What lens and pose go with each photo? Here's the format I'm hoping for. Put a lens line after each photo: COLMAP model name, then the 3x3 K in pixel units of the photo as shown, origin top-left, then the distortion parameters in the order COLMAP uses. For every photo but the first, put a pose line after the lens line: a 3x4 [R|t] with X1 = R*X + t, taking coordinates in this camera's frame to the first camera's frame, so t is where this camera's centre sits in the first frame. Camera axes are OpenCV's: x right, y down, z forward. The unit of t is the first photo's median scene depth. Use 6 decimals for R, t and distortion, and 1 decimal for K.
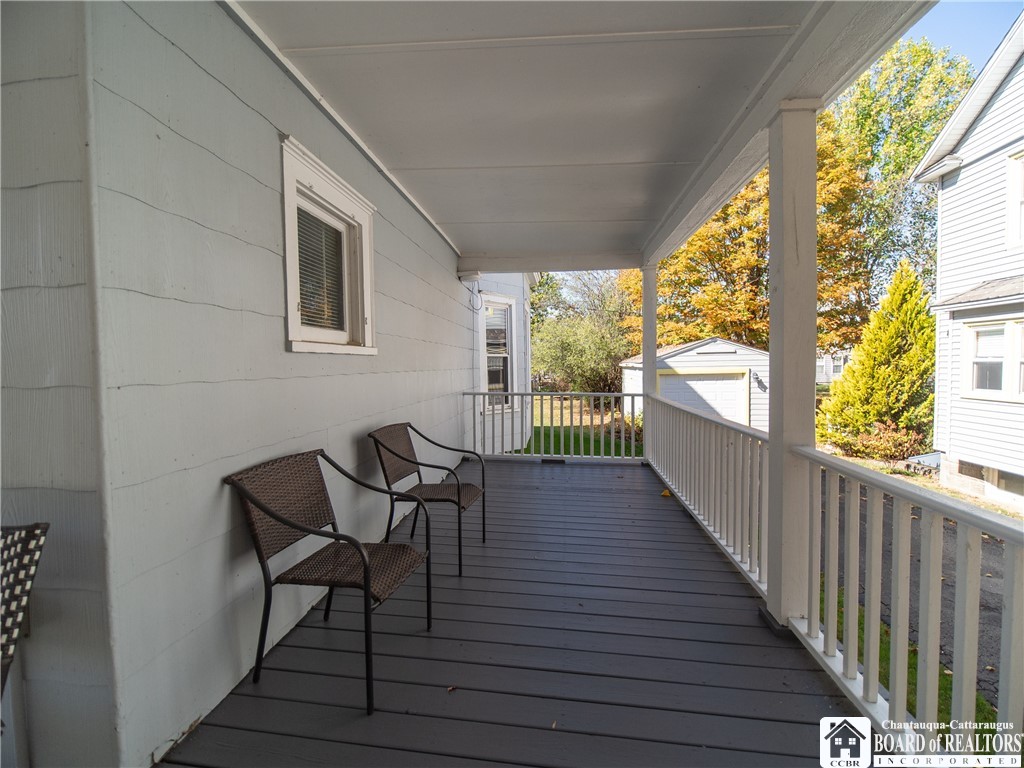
lens RADIAL K [[468.7, 0, 519.9], [0, 468.7, 383.4], [0, 0, 1]] dist [0.000403, -0.005761]
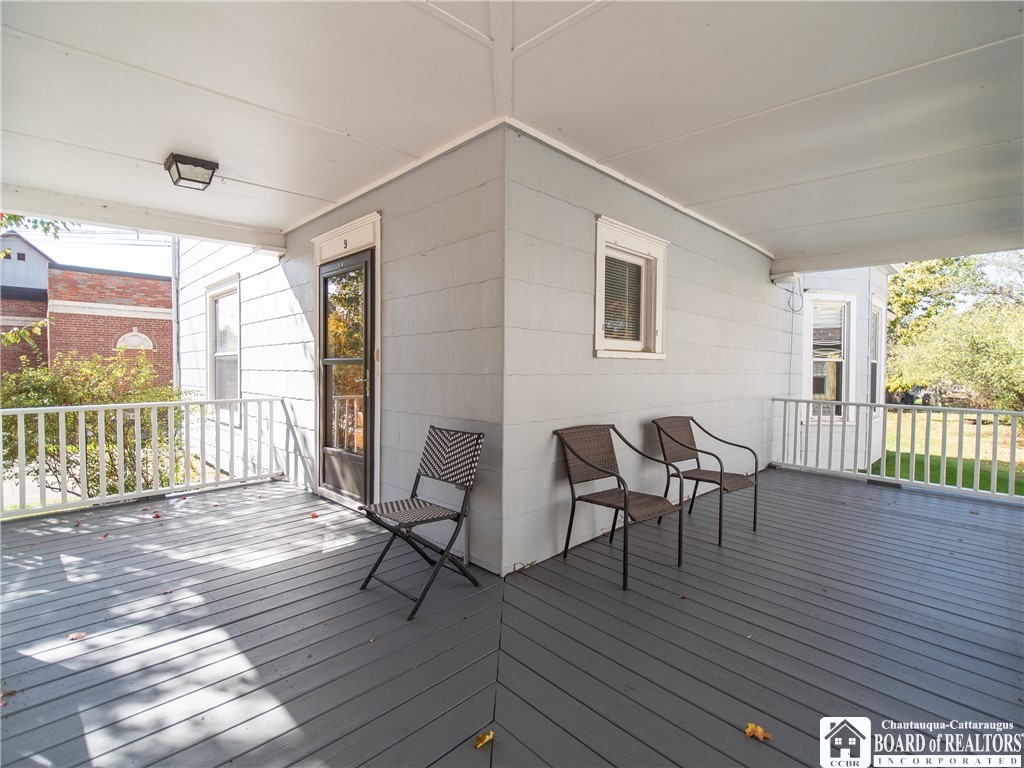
lens RADIAL K [[468.7, 0, 519.9], [0, 468.7, 383.4], [0, 0, 1]] dist [0.000403, -0.005761]
pose [[0.783974, 0.039415, -0.619541, 0.223798], [-0.043291, 0.999024, 0.008776, 0.012014], [0.619282, 0.019940, 0.784916, -0.293616]]
